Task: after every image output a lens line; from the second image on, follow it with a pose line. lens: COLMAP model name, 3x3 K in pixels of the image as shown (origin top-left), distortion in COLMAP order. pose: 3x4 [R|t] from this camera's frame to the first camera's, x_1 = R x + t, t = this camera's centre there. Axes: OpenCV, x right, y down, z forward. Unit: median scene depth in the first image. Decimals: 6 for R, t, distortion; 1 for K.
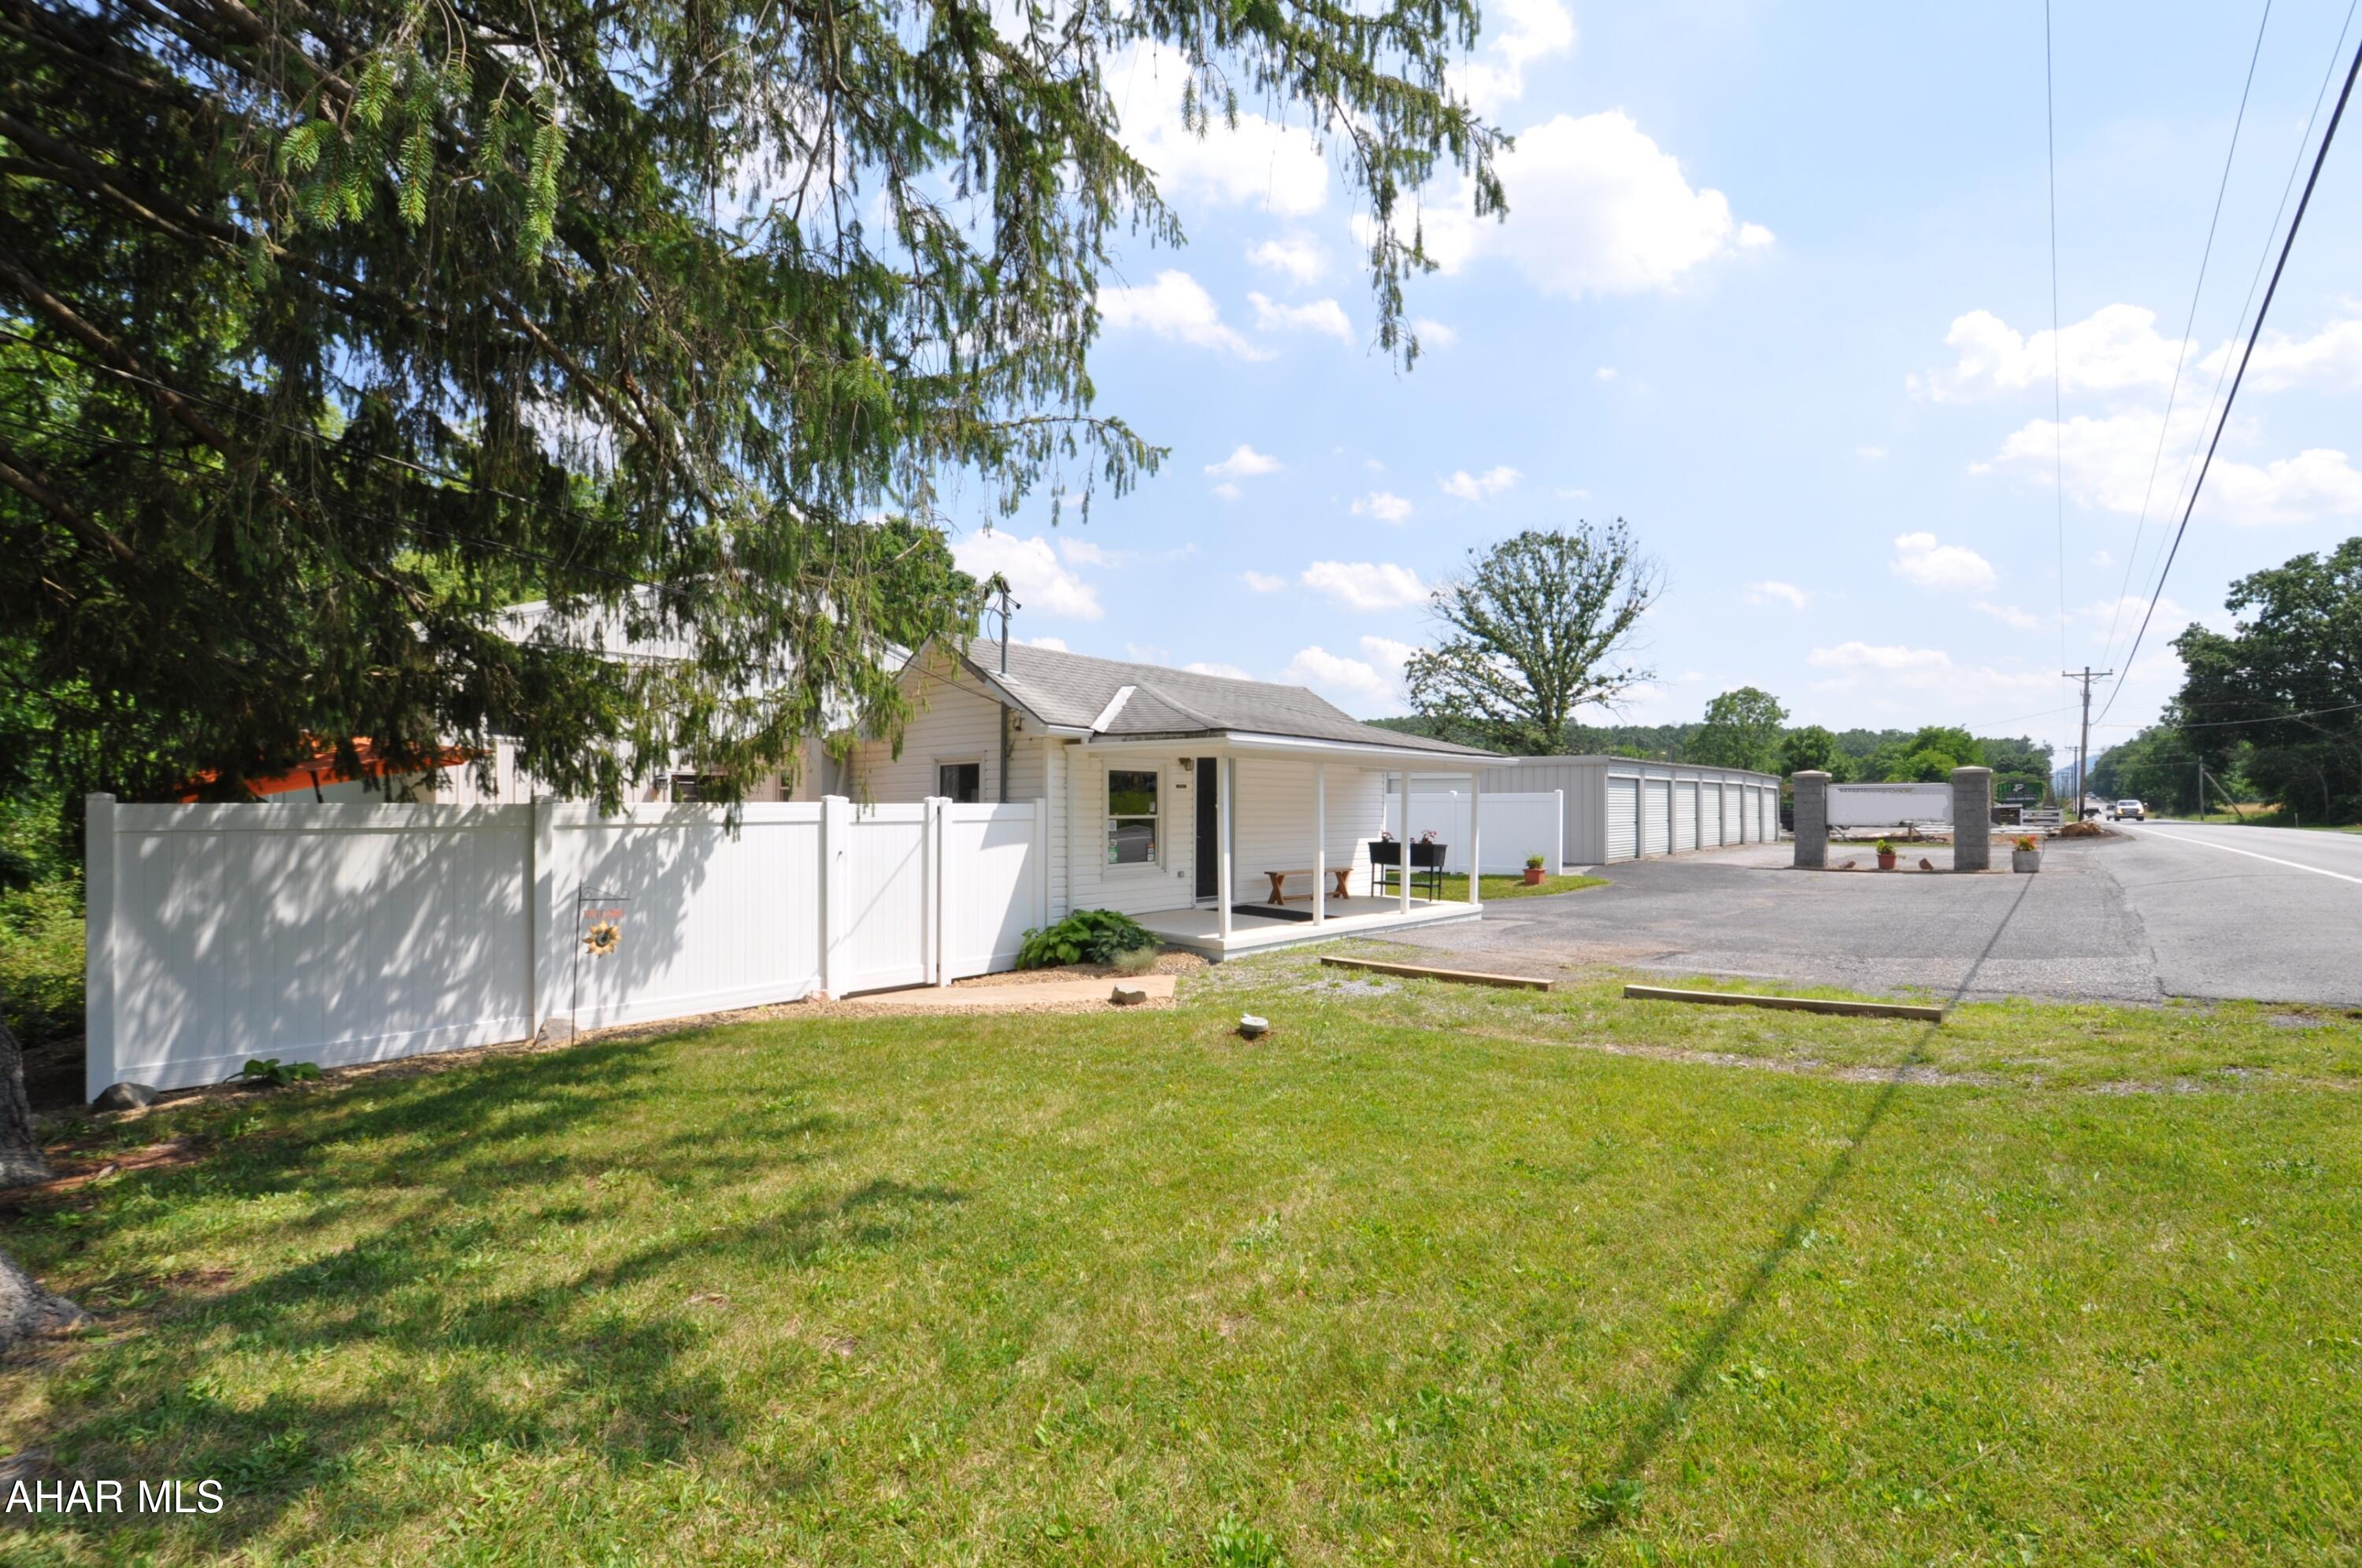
lens RADIAL K [[1039.5, 0, 1181.0], [0, 1039.5, 784.0], [0, 0, 1]] dist [0.021111, 0.000085]
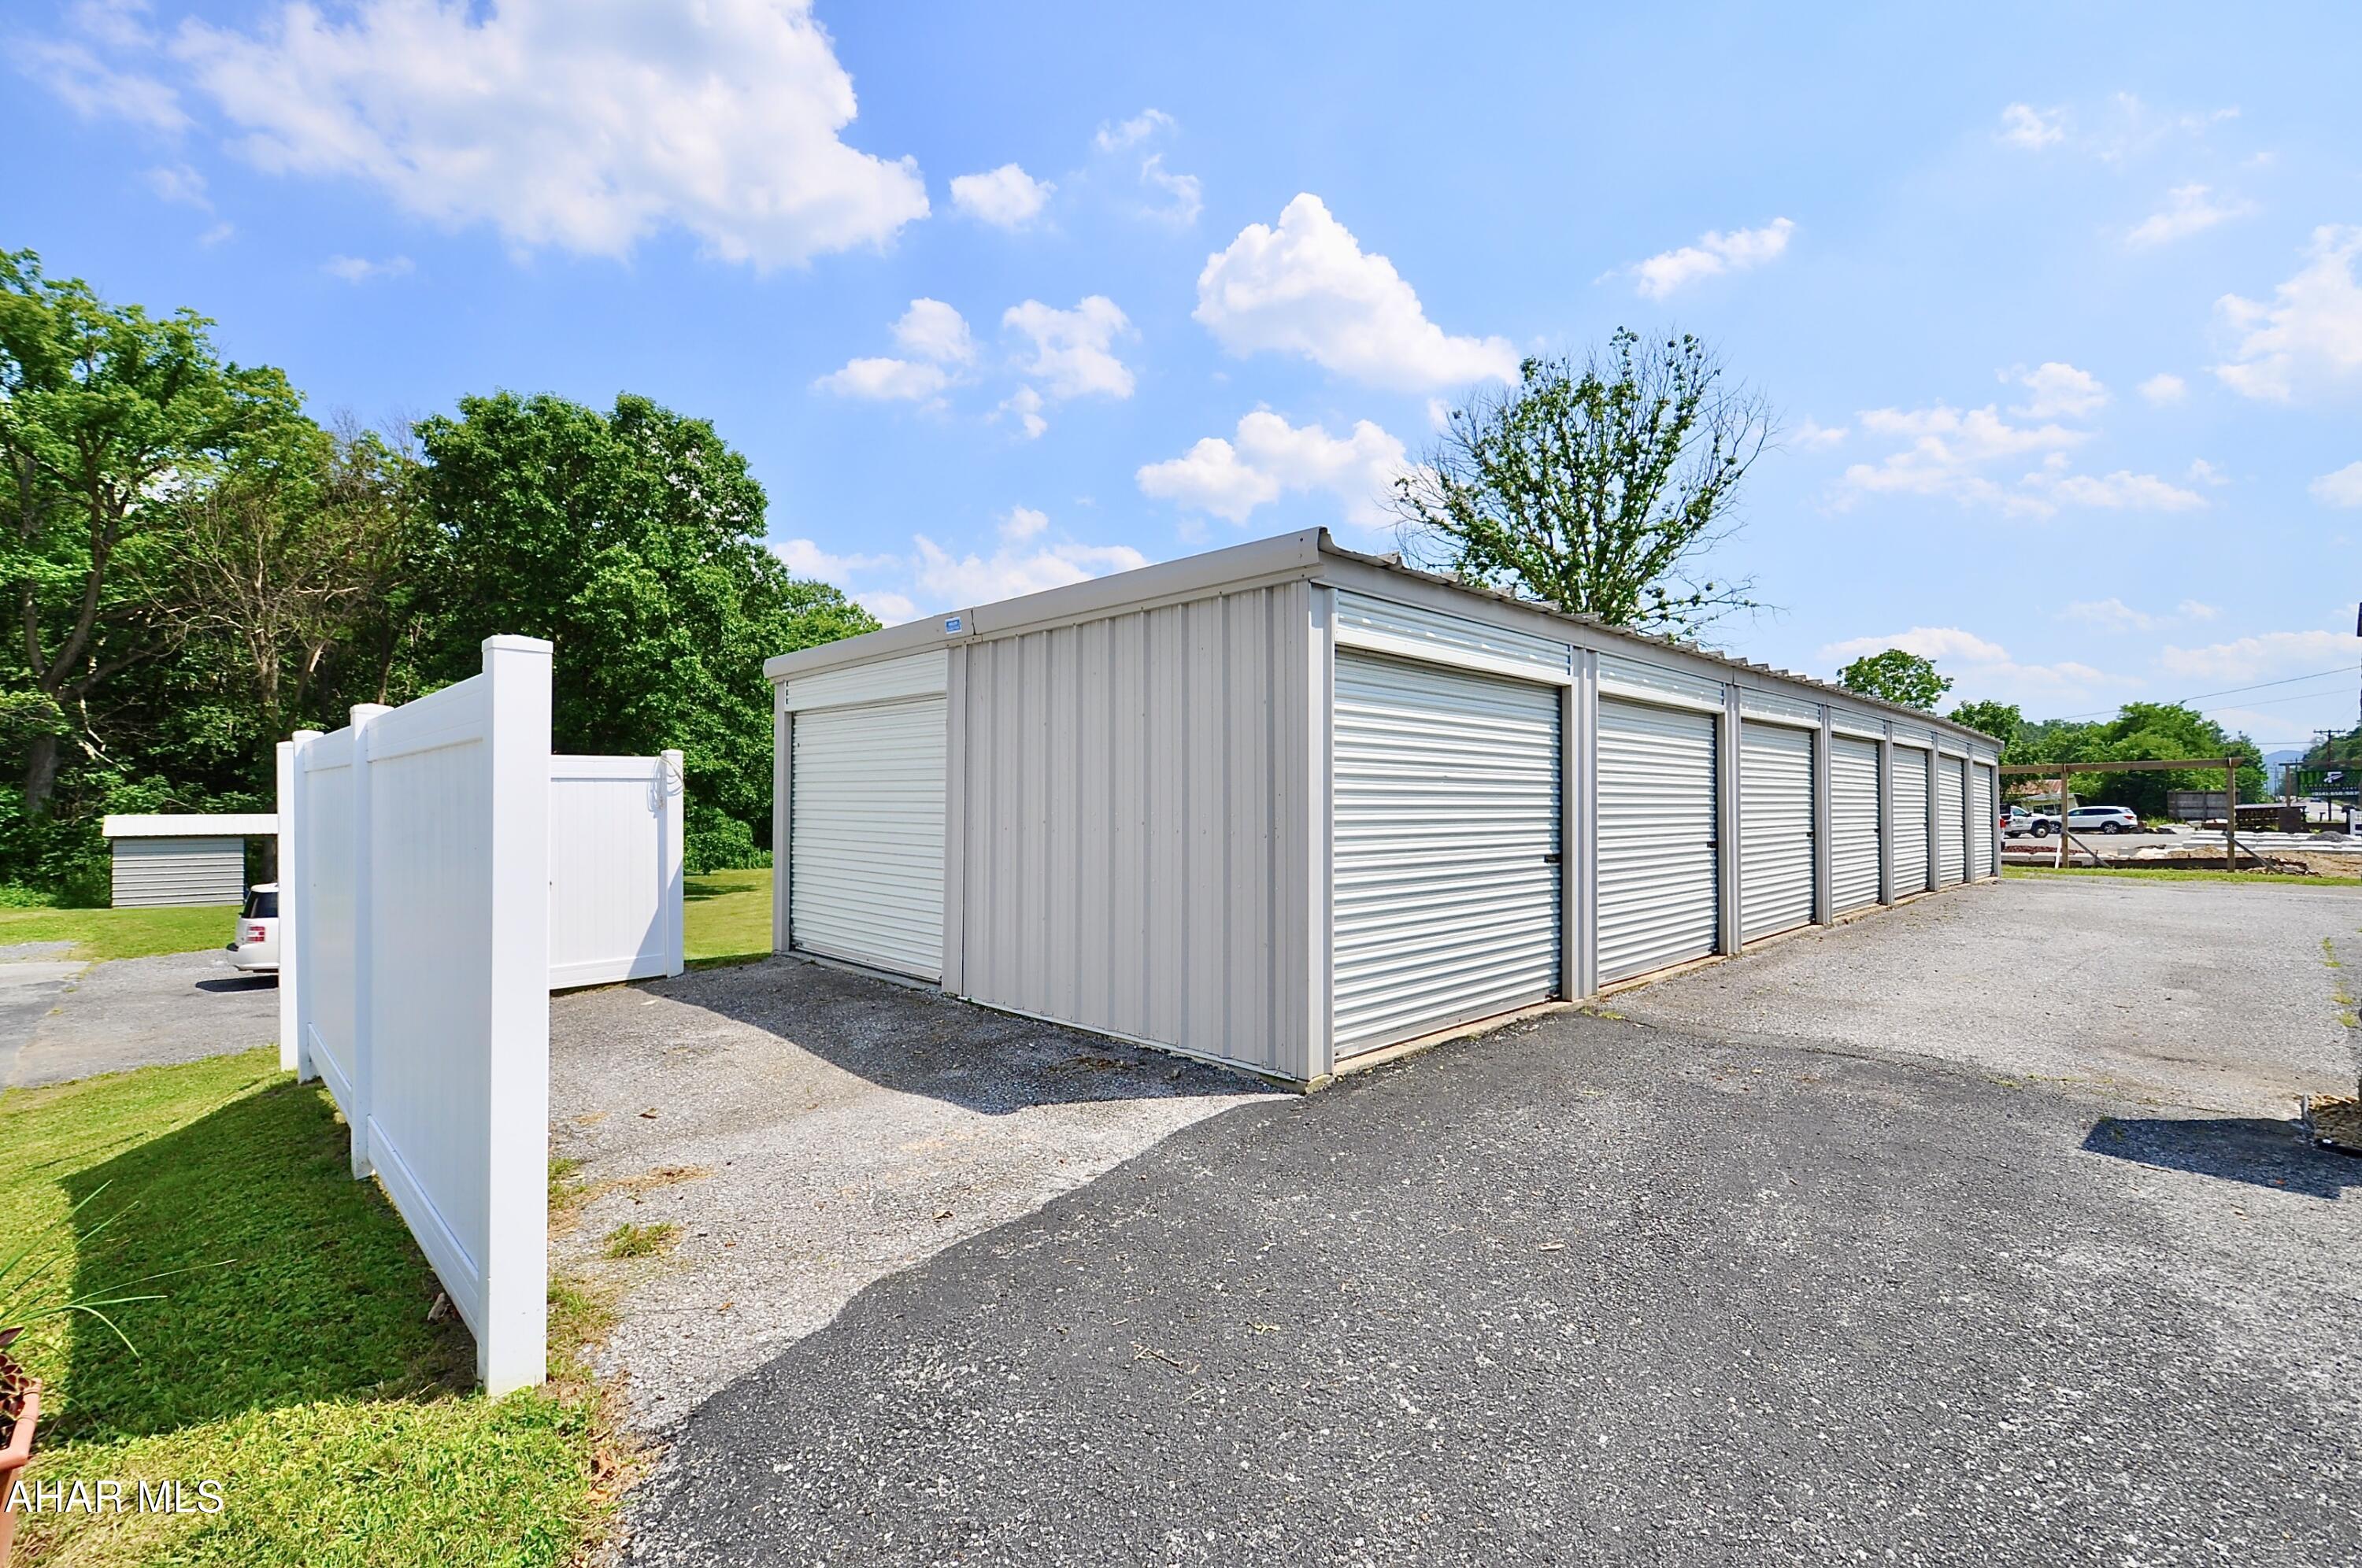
lens RADIAL K [[1039.5, 0, 1181.0], [0, 1039.5, 784.0], [0, 0, 1]] dist [0.021111, 0.000085]
pose [[0.995712, -0.002573, -0.092472, 0.168346], [0.002597, 0.999997, 0.000140, 0.008495], [0.092471, -0.000380, 0.995715, 0.336847]]
